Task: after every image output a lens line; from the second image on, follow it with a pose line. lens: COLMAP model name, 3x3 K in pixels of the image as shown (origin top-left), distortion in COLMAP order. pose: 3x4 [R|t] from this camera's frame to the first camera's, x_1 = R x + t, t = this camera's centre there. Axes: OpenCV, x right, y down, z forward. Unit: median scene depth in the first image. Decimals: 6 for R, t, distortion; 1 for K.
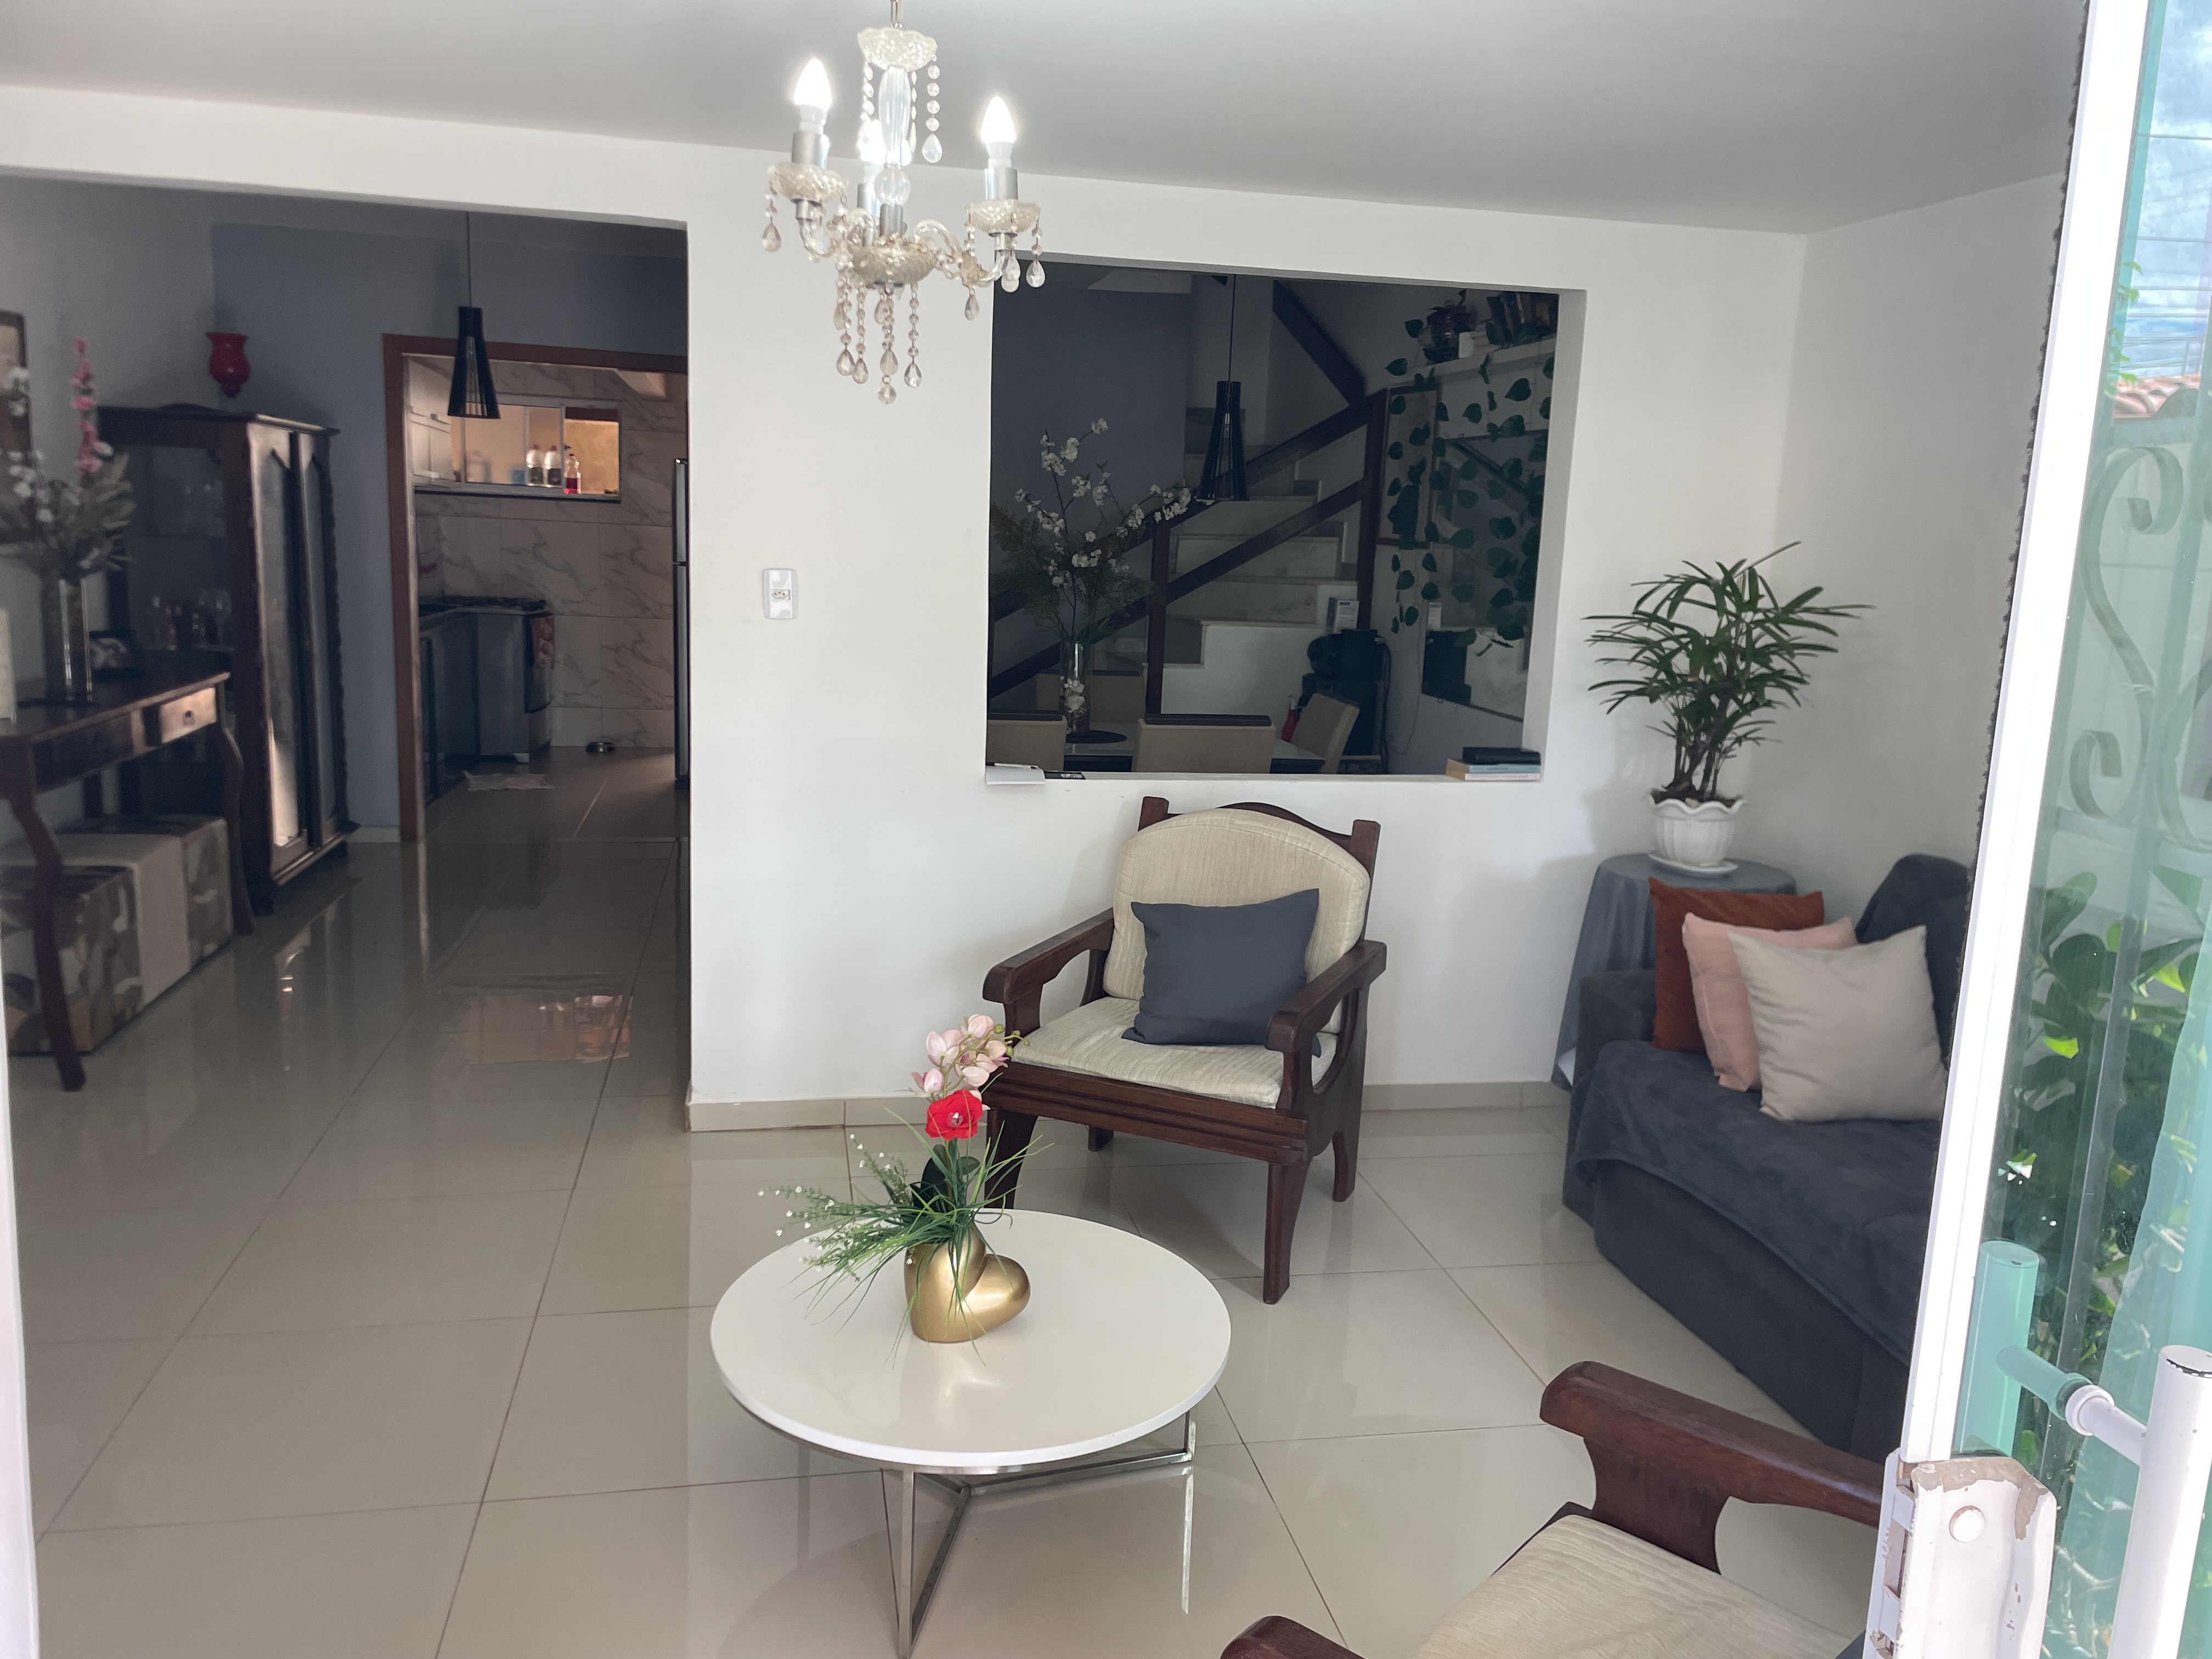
lens RADIAL K [[1647.9, 0, 1066.9], [0, 1647.9, 831.2], [0, 0, 1]] dist [0.147448, -0.001901]
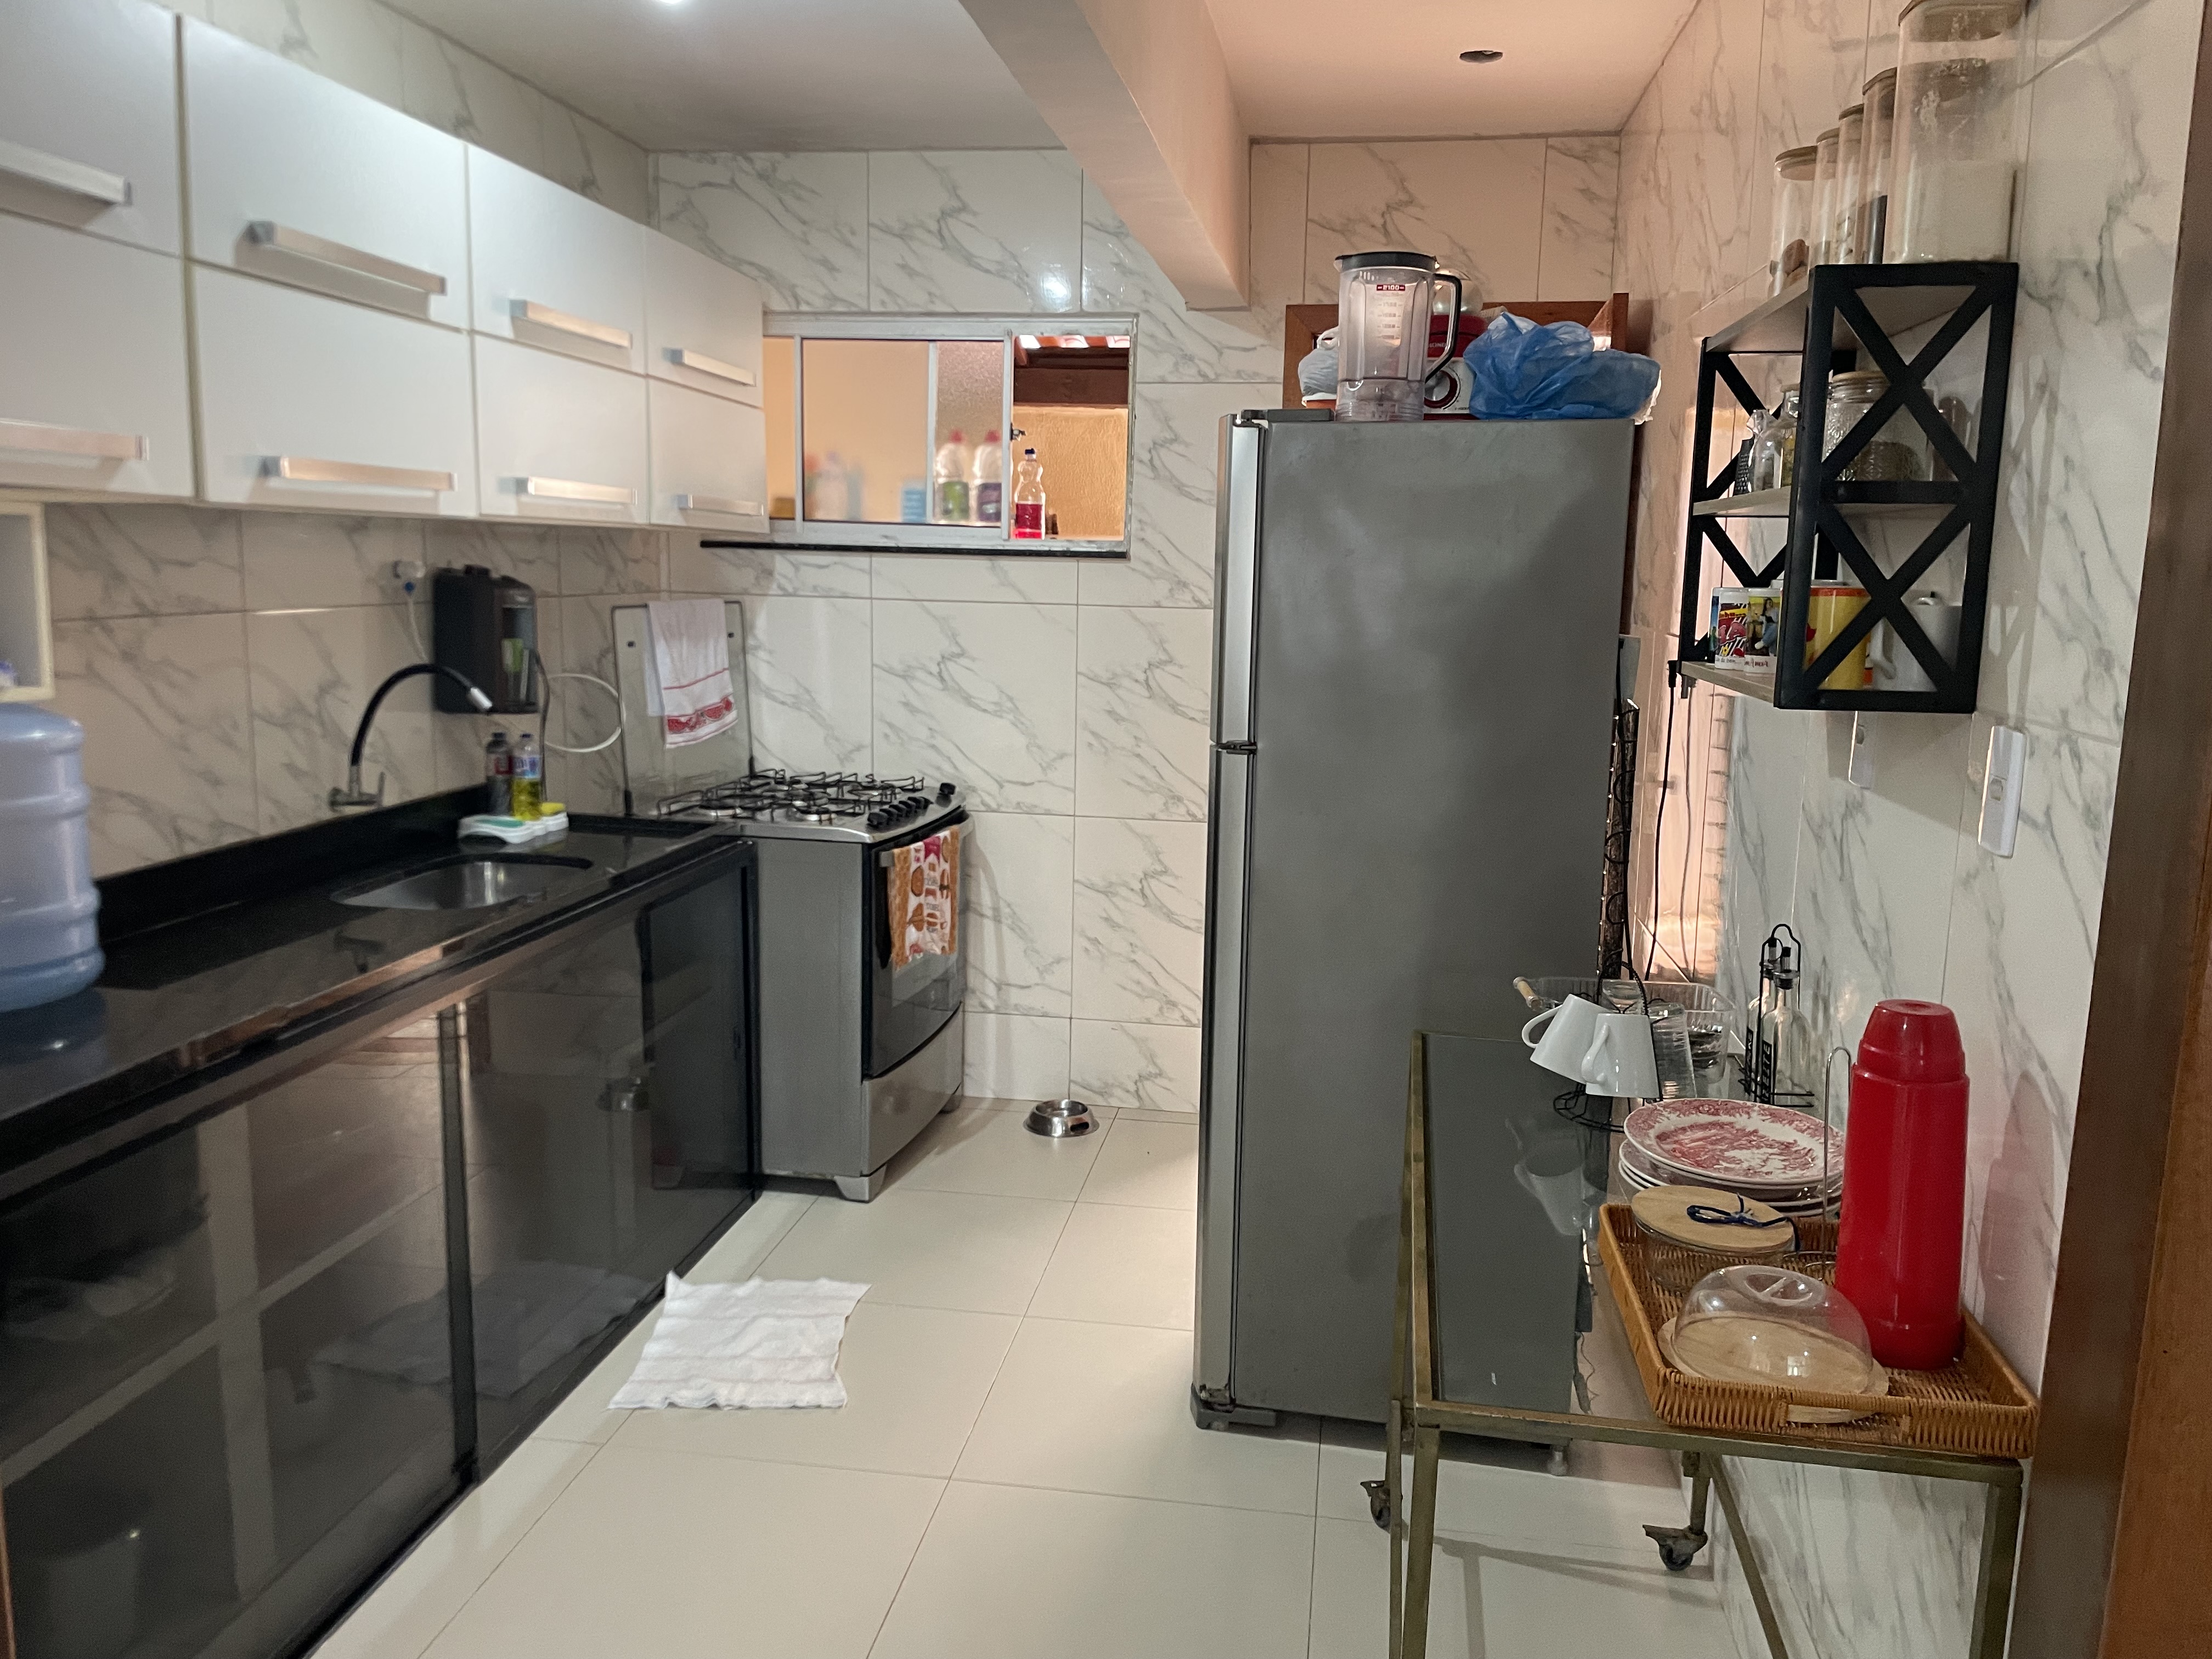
lens RADIAL K [[1673.7, 0, 1106.5], [0, 1673.7, 851.9], [0, 0, 1]] dist [0.002620, 0.000900]
pose [[0.945325, 0.040514, -0.323604, -0.264865], [-0.047312, 0.998793, -0.013165, -0.231614], [0.322680, 0.027756, 0.946101, 1.201309]]
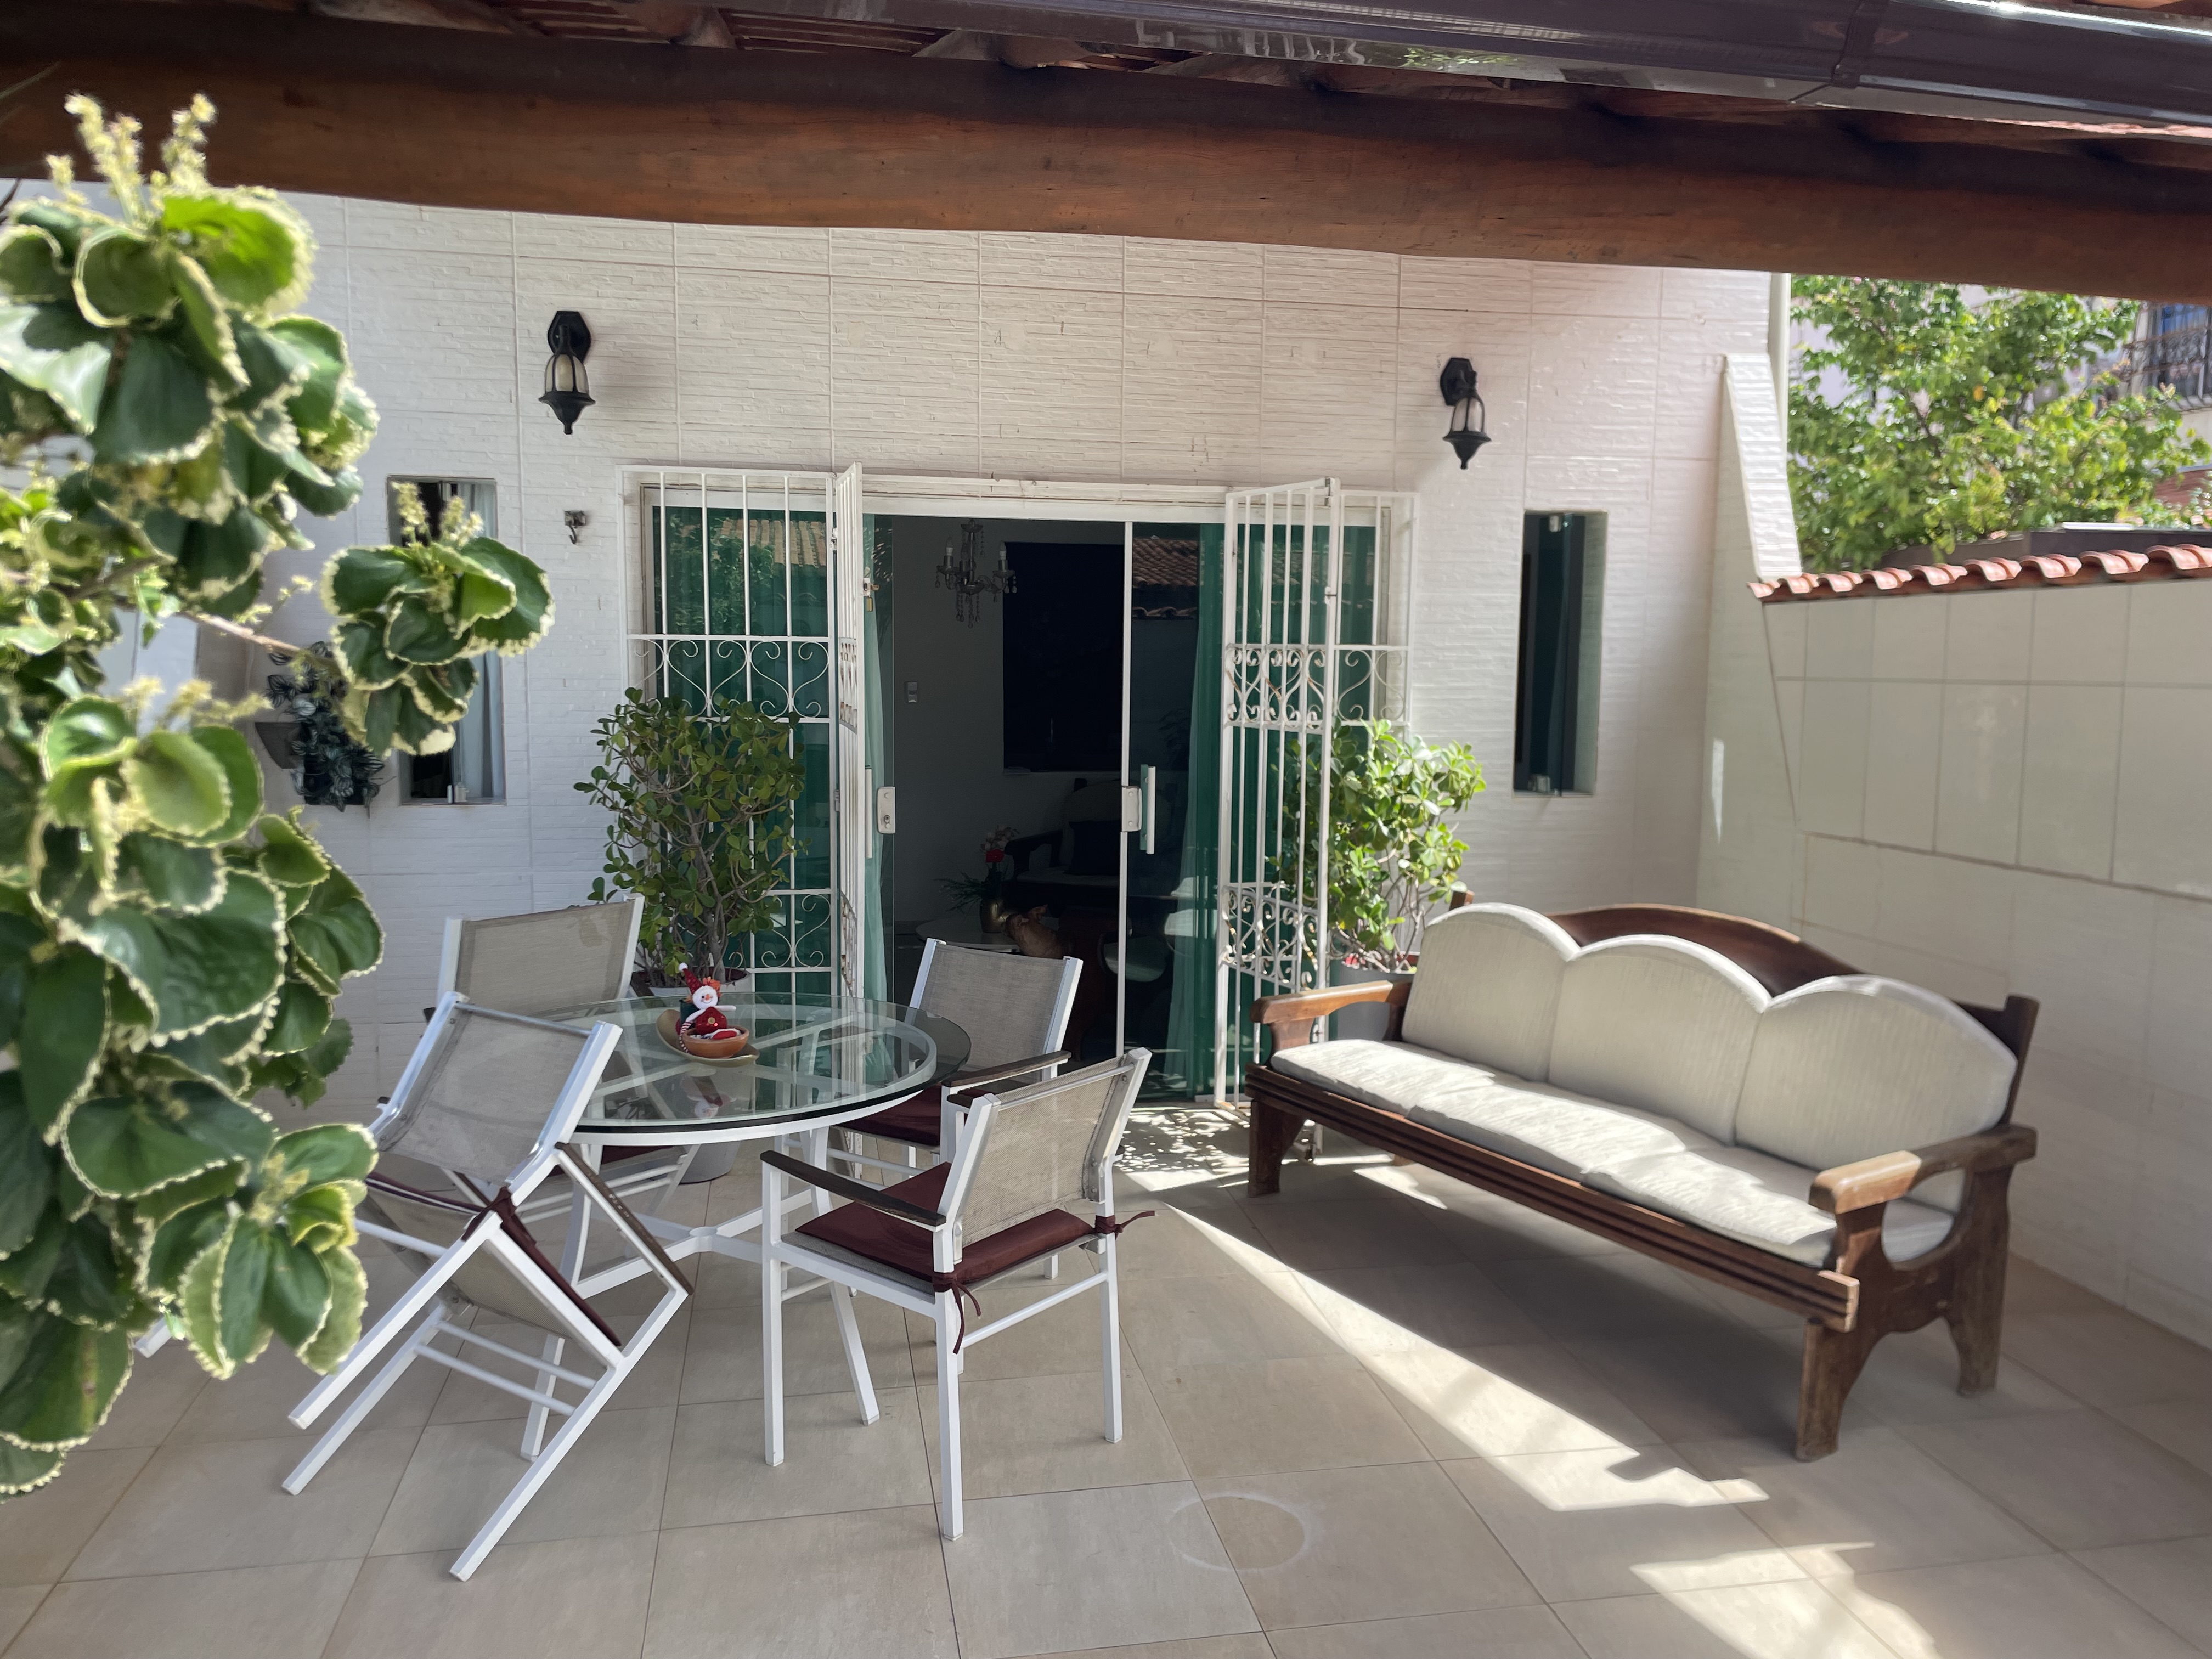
lens RADIAL K [[1673.7, 0, 1106.5], [0, 1673.7, 851.9], [0, 0, 1]] dist [0.002620, 0.000900]
pose [[0.999690, -0.024777, 0.002476, 0.061286], [0.024886, 0.997516, -0.065893, 0.176956], [-0.000837, 0.065934, 0.997824, -0.980190]]
